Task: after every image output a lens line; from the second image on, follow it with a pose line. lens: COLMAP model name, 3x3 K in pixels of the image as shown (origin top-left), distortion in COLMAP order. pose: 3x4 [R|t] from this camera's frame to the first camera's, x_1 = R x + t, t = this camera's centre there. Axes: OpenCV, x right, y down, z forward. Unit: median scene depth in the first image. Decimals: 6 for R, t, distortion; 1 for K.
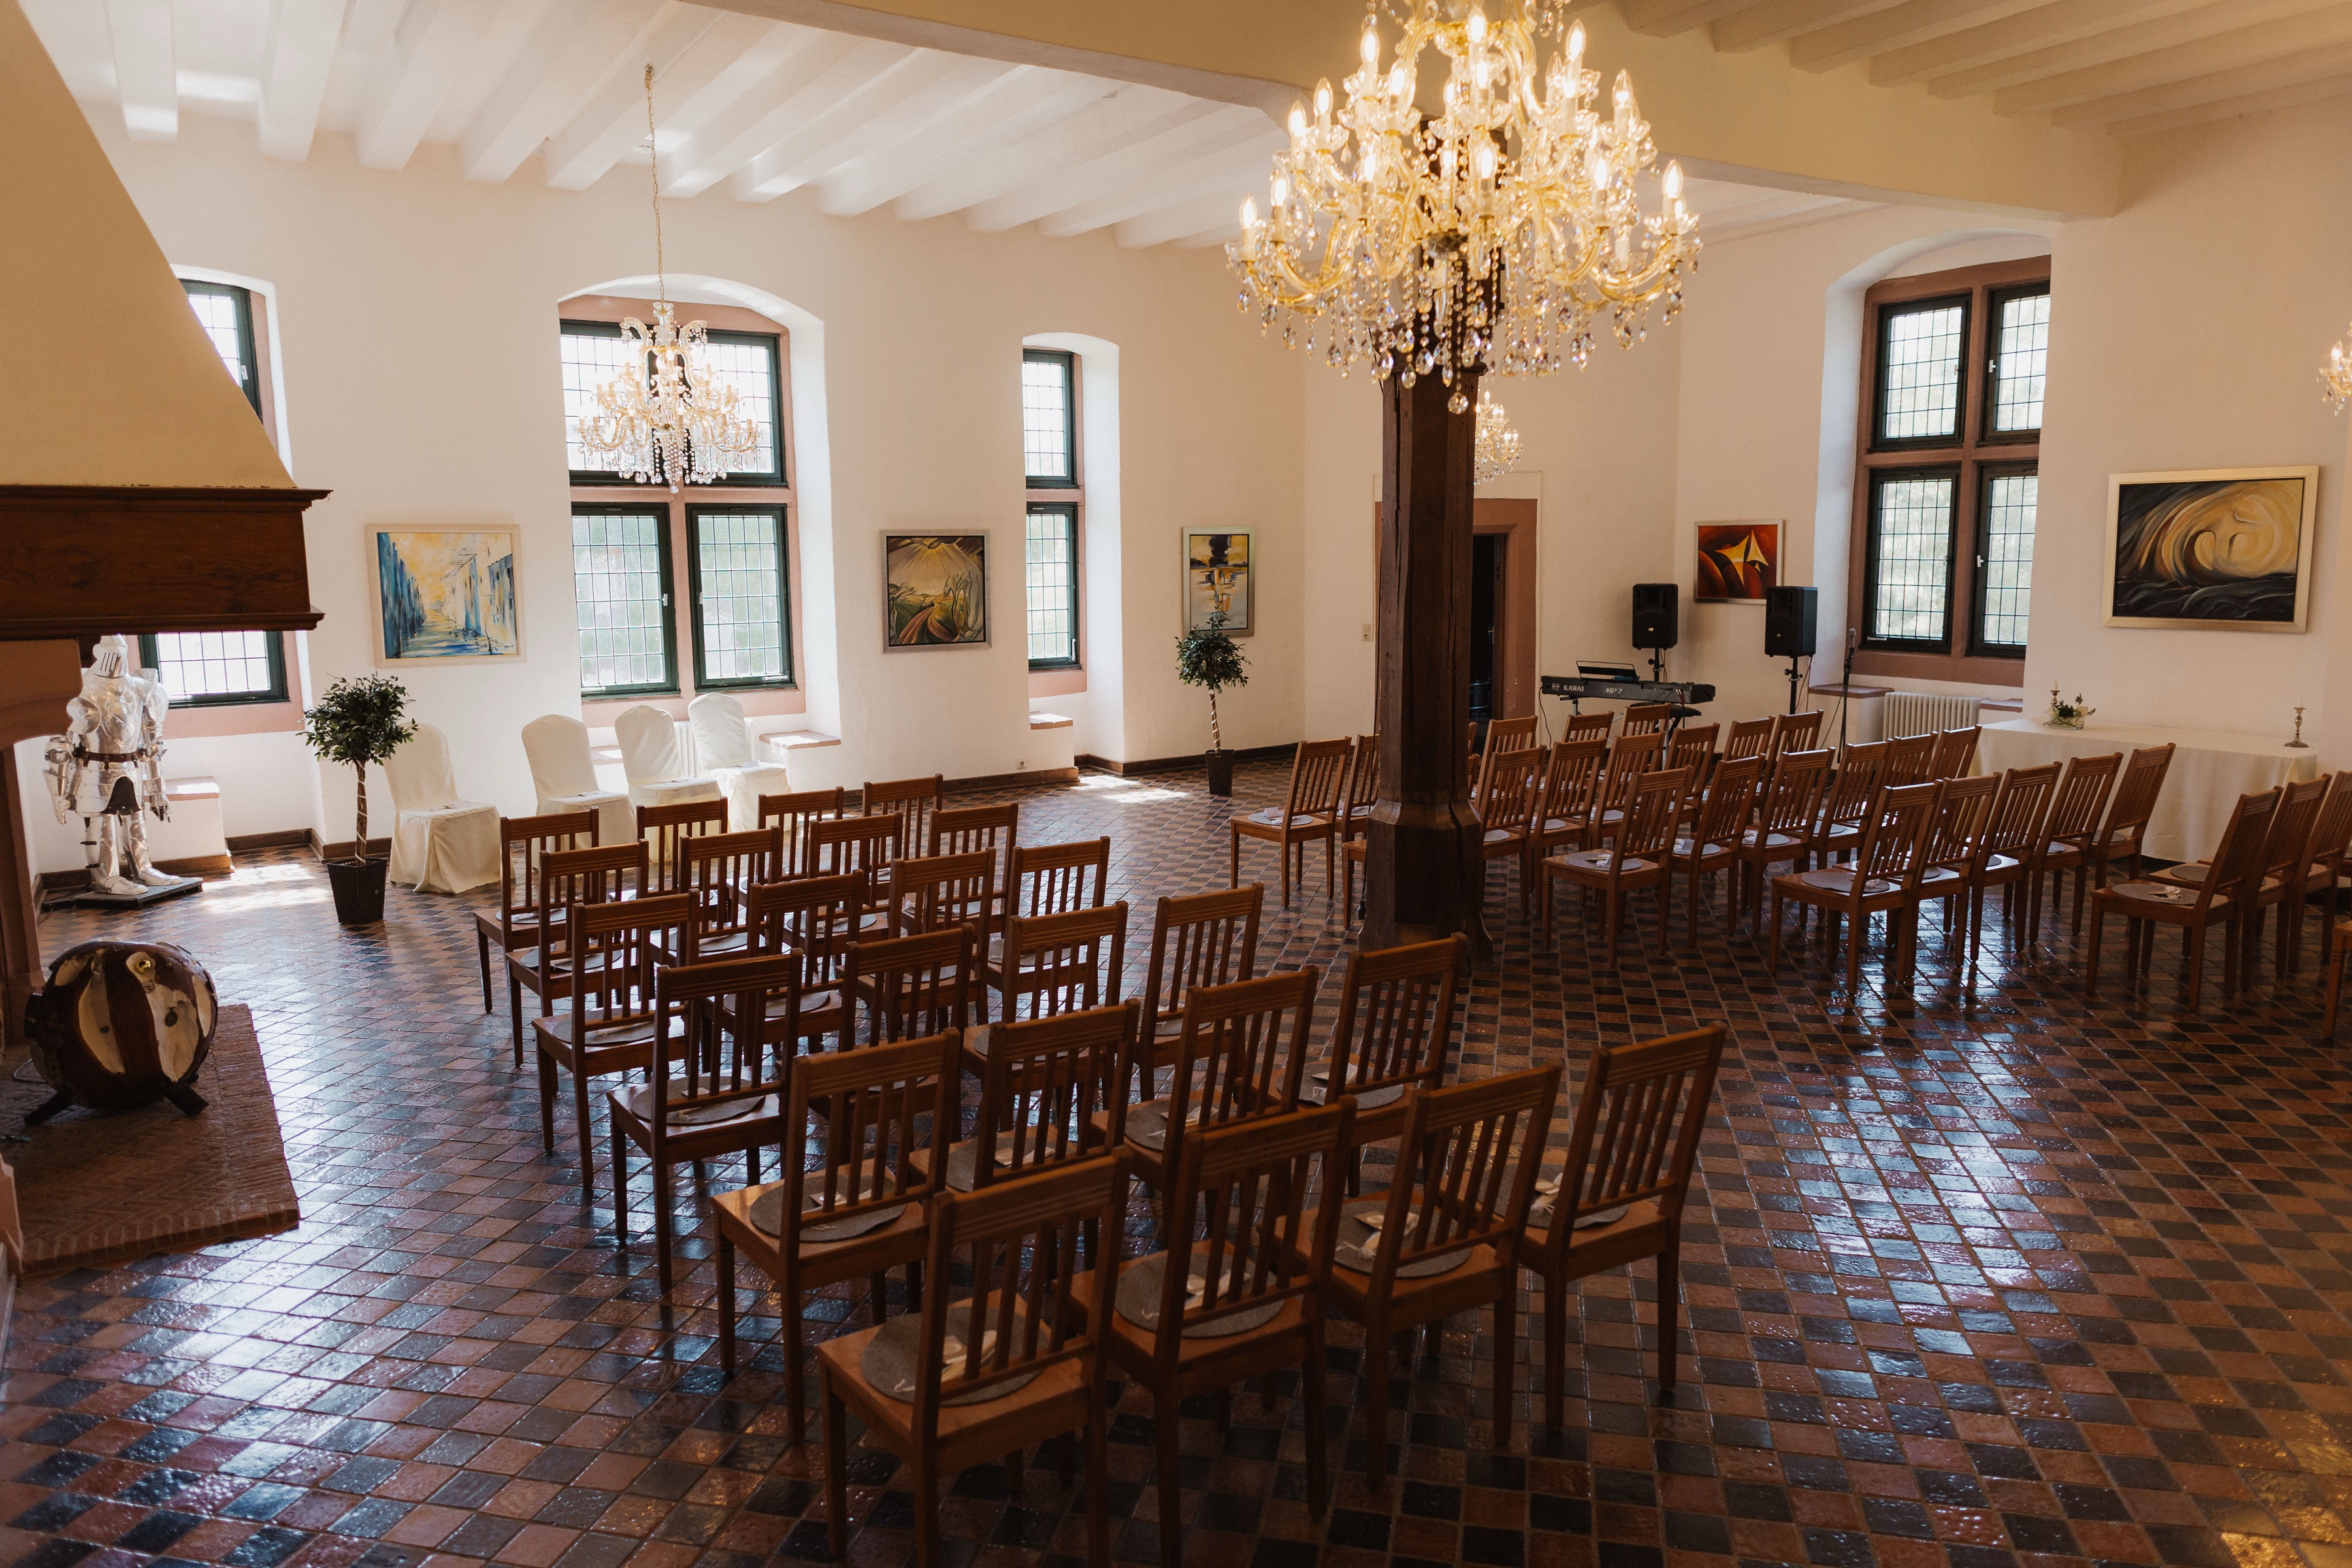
lens RADIAL K [[1664.5, 0, 1176.0], [0, 1664.5, 784.0], [0, 0, 1]] dist [0.054302, -0.045273]
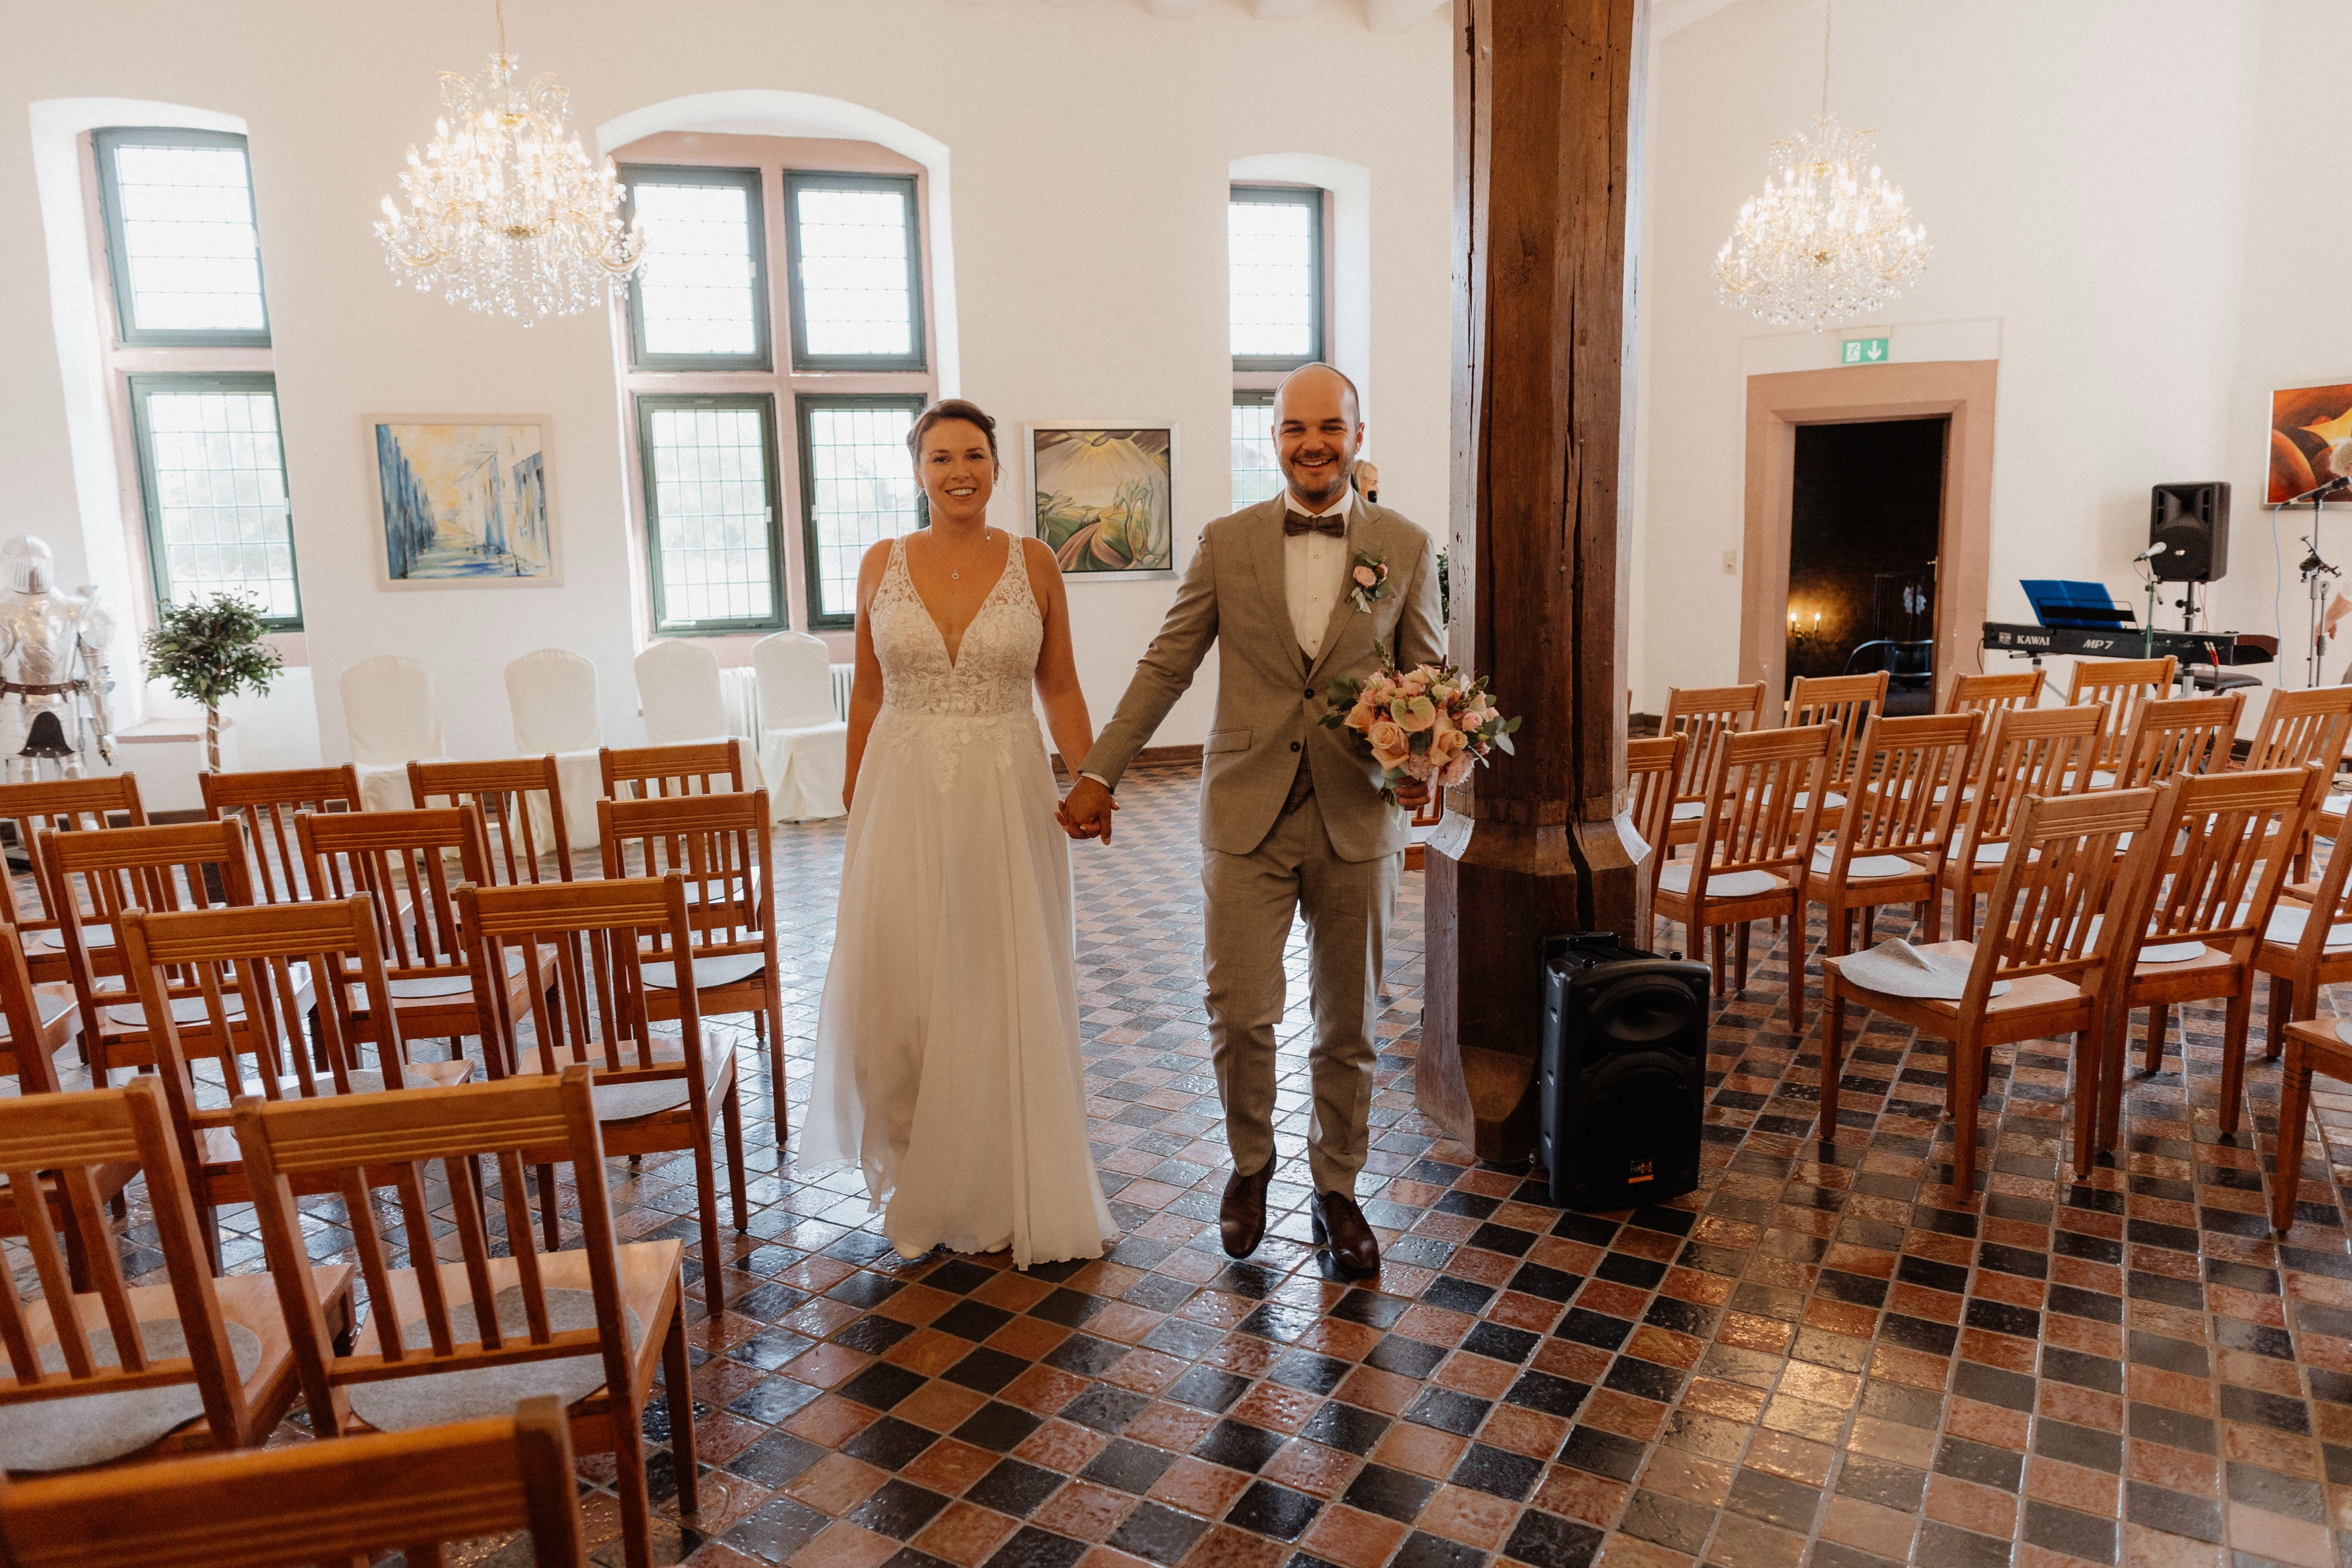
lens RADIAL K [[1646.7, 0, 1176.0], [0, 1646.7, 784.0], [0, 0, 1]] dist [0.028819, -0.026613]
pose [[0.950277, 0.039773, -0.308855, 0.135145], [-0.034355, 0.999146, 0.022961, -0.005700], [0.309505, -0.011209, 0.950832, 0.312463]]
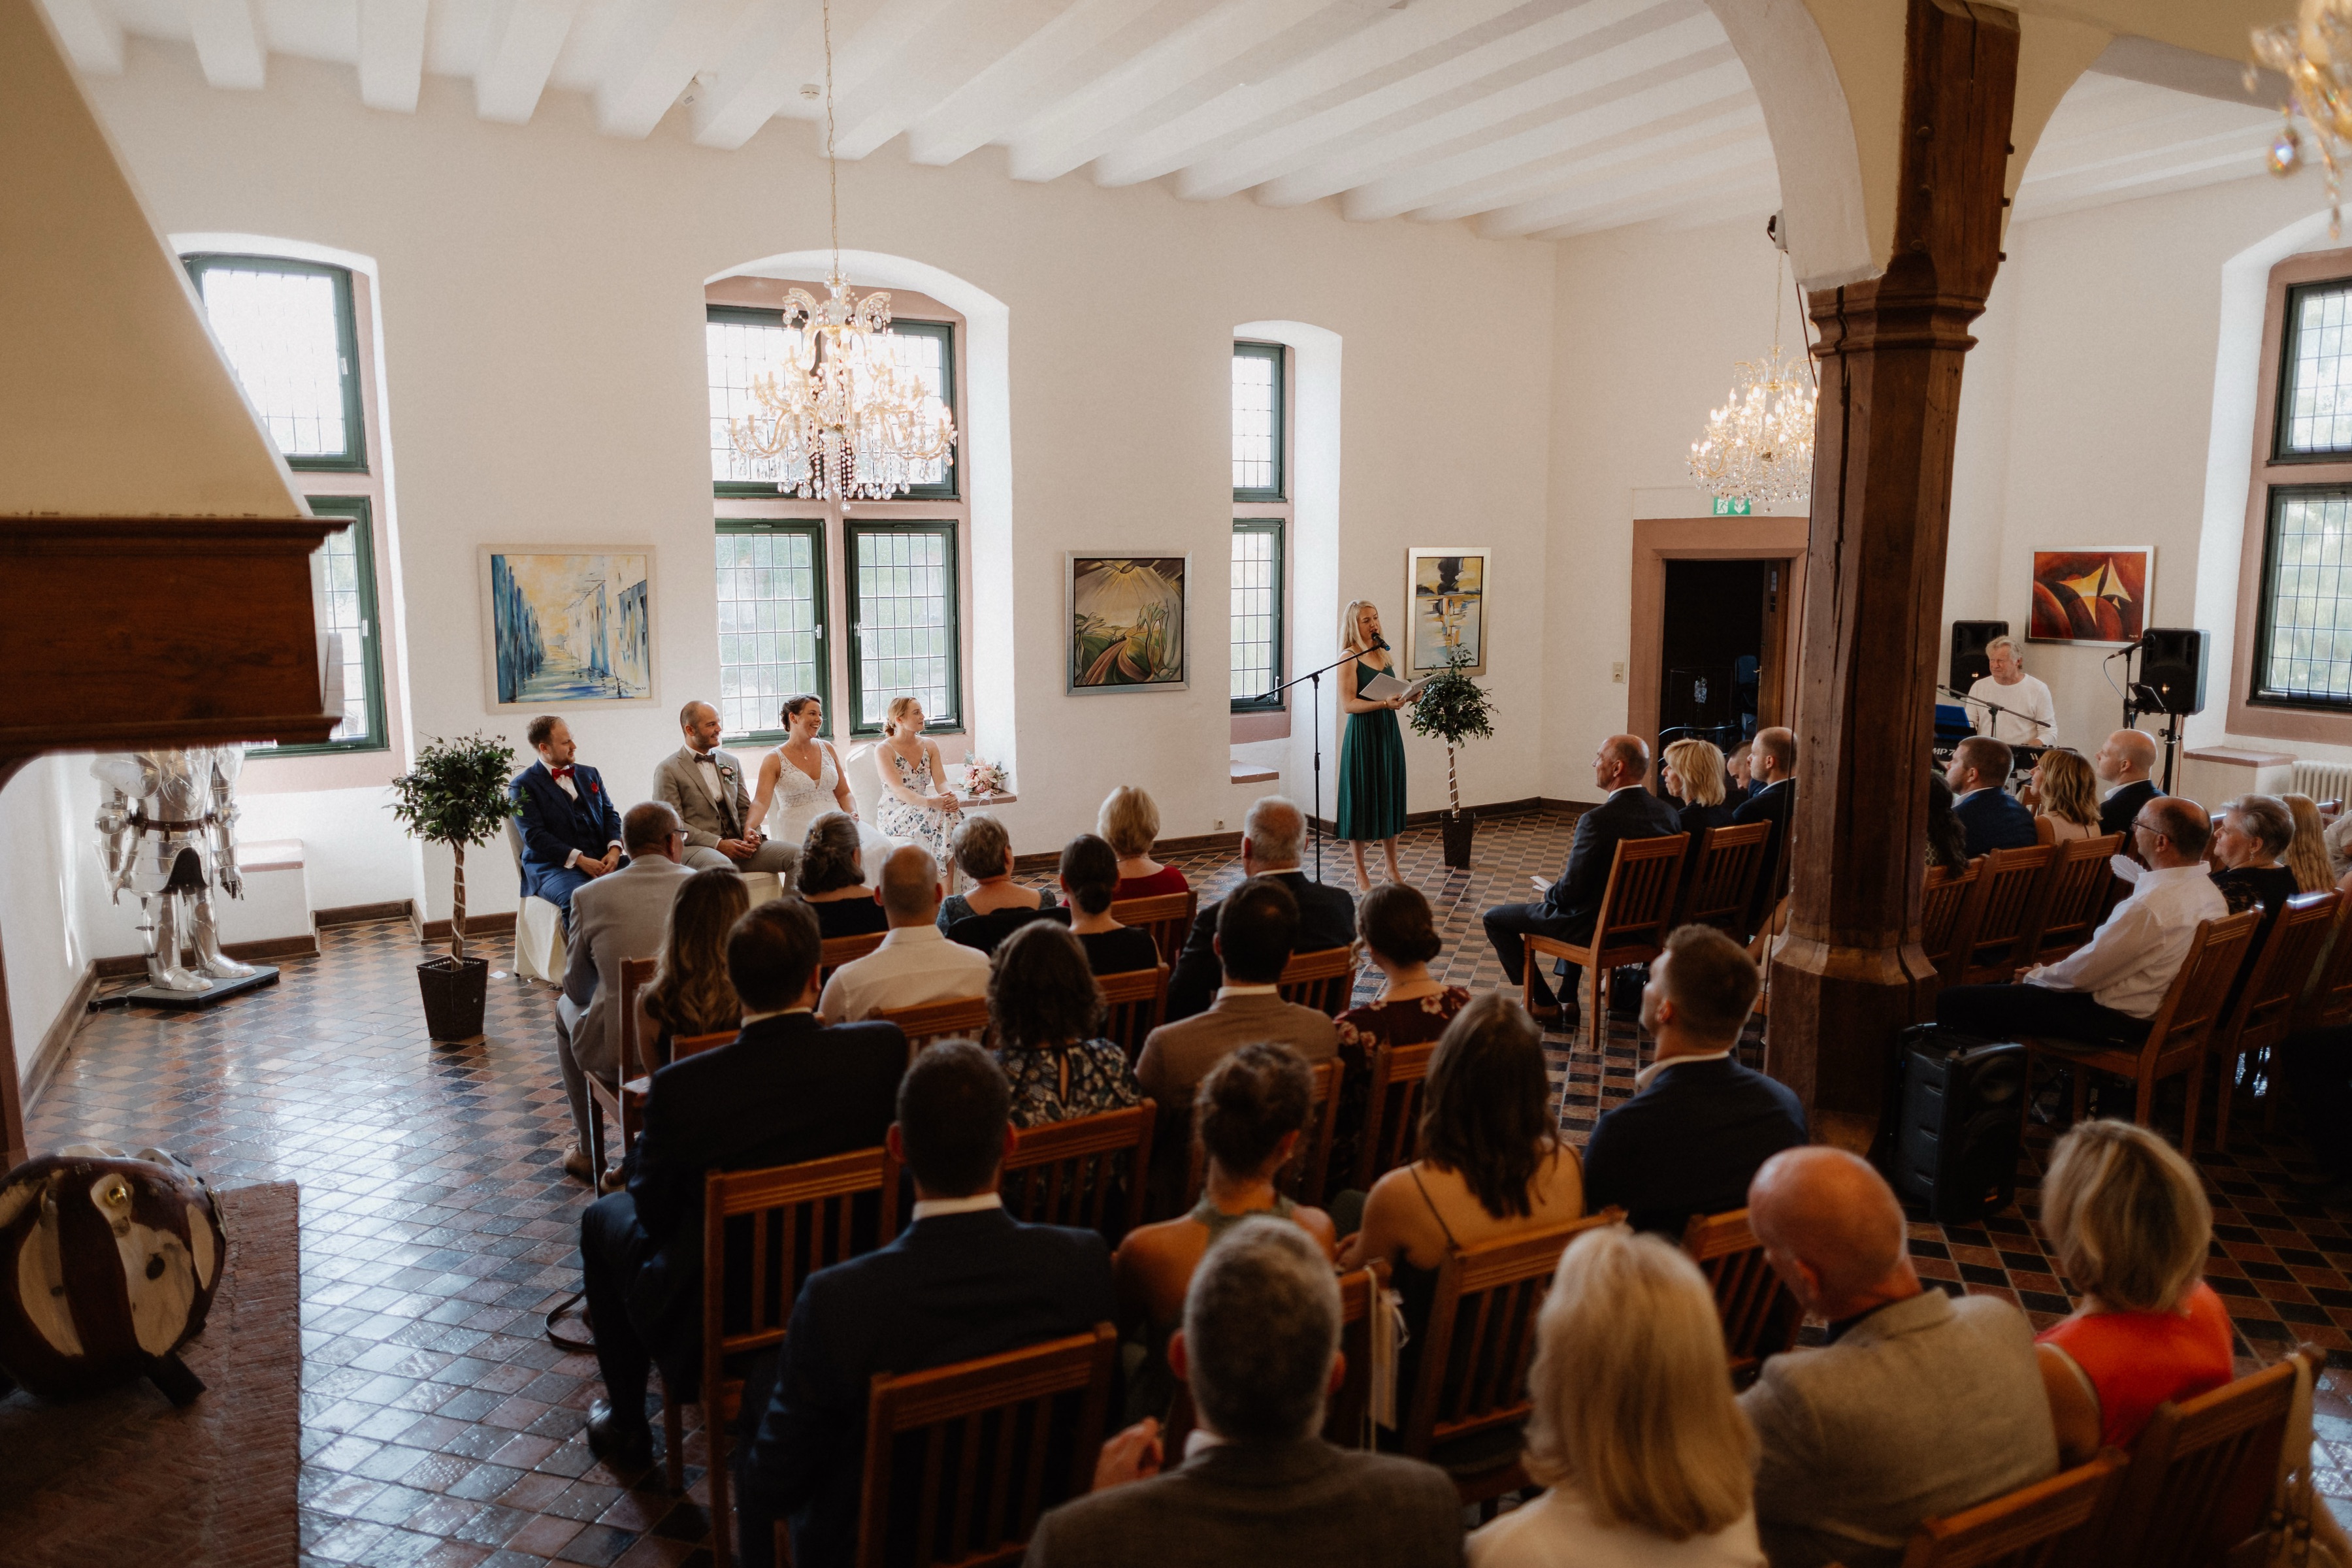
lens RADIAL K [[1646.7, 0, 1176.0], [0, 1646.7, 784.0], [0, 0, 1]] dist [0.028819, -0.026613]
pose [[0.997617, 0.017054, -0.066848, -0.066443], [-0.017236, 0.999849, -0.002153, -0.034241], [0.066801, 0.003300, 0.997761, 0.173513]]
